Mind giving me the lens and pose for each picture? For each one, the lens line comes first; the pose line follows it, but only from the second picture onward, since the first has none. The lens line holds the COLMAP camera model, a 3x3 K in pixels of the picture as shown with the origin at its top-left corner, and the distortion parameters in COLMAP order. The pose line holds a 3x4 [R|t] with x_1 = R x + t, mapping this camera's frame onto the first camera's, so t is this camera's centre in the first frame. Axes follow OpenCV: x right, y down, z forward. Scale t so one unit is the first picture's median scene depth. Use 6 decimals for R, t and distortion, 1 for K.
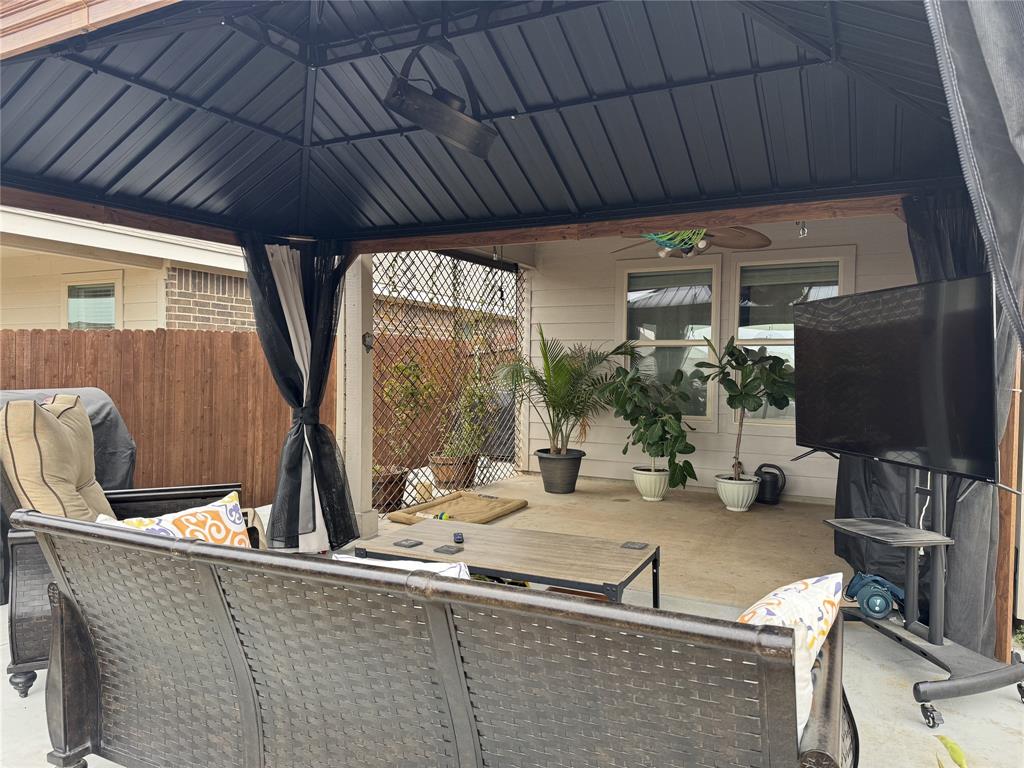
lens RADIAL K [[702.7, 0, 512.0], [0, 702.7, 384.0], [0, 0, 1]] dist [0.118945, -0.152328]
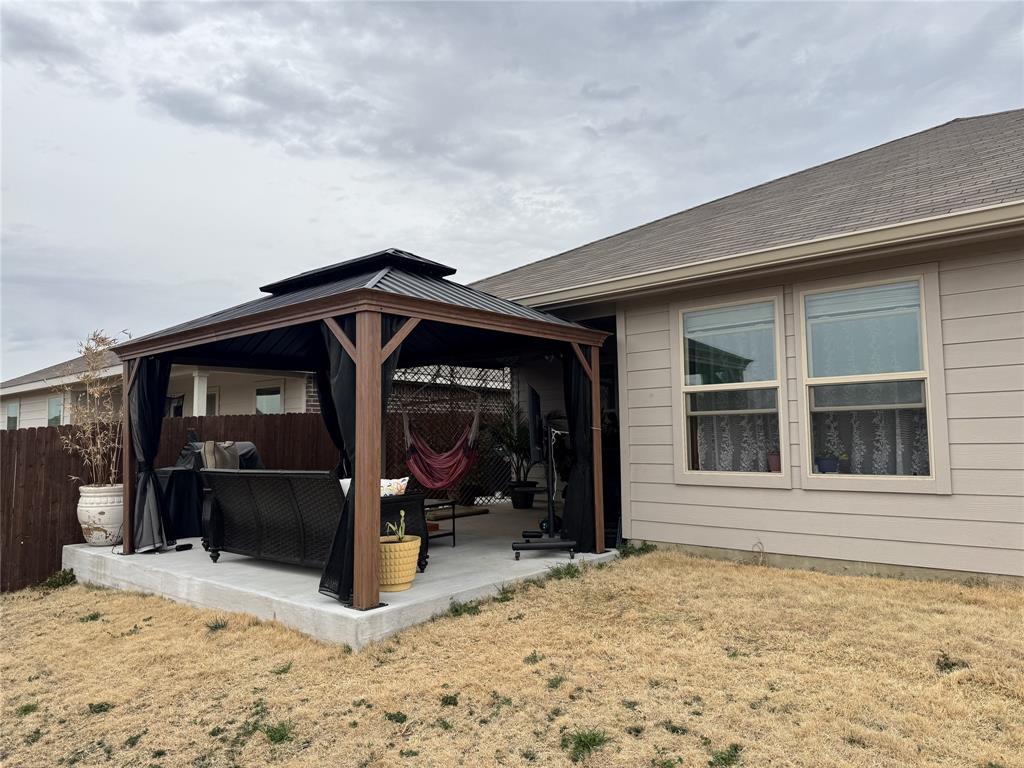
lens RADIAL K [[702.7, 0, 512.0], [0, 702.7, 384.0], [0, 0, 1]] dist [0.118945, -0.152328]
pose [[0.969547, -0.039334, -0.241724, 0.573624], [0.013931, 0.994278, -0.105915, 0.057368], [0.244507, 0.099322, 0.964547, -0.720215]]
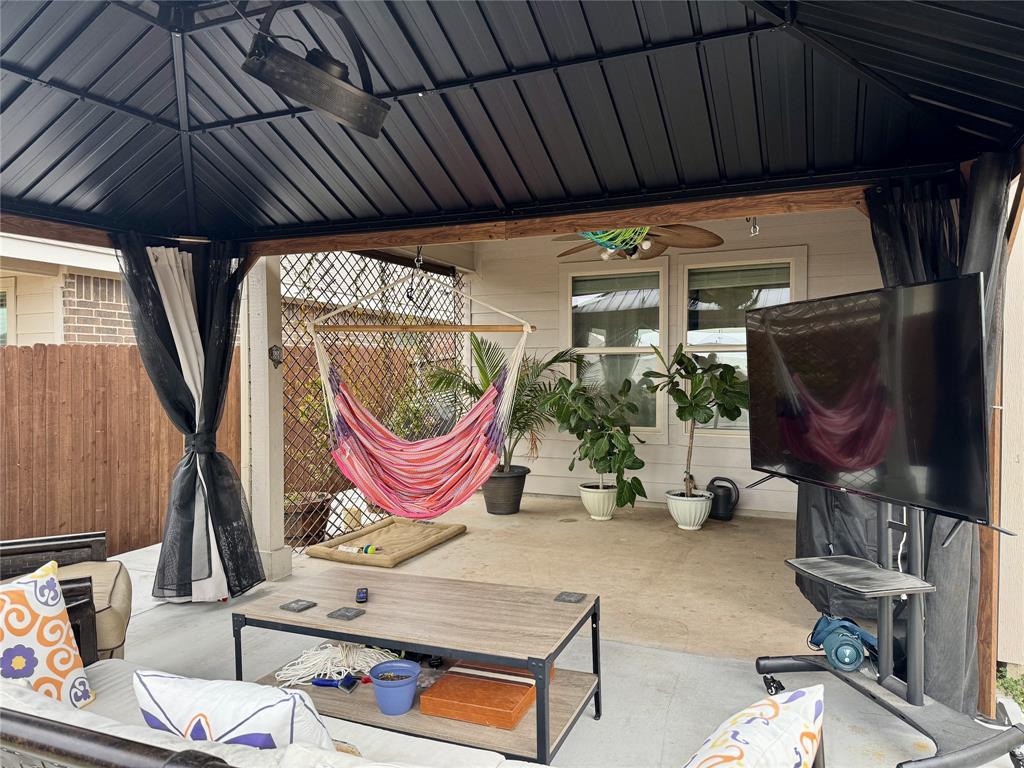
lens RADIAL K [[710.2, 0, 510.9], [0, 710.2, 385.6], [0, 0, 1]] dist [0.111997, -0.141255]
pose [[0.997897, -0.017518, 0.062406, 0.030023], [0.017778, 0.999835, -0.003623, -0.013568], [-0.062332, 0.004725, 0.998044, 0.083068]]
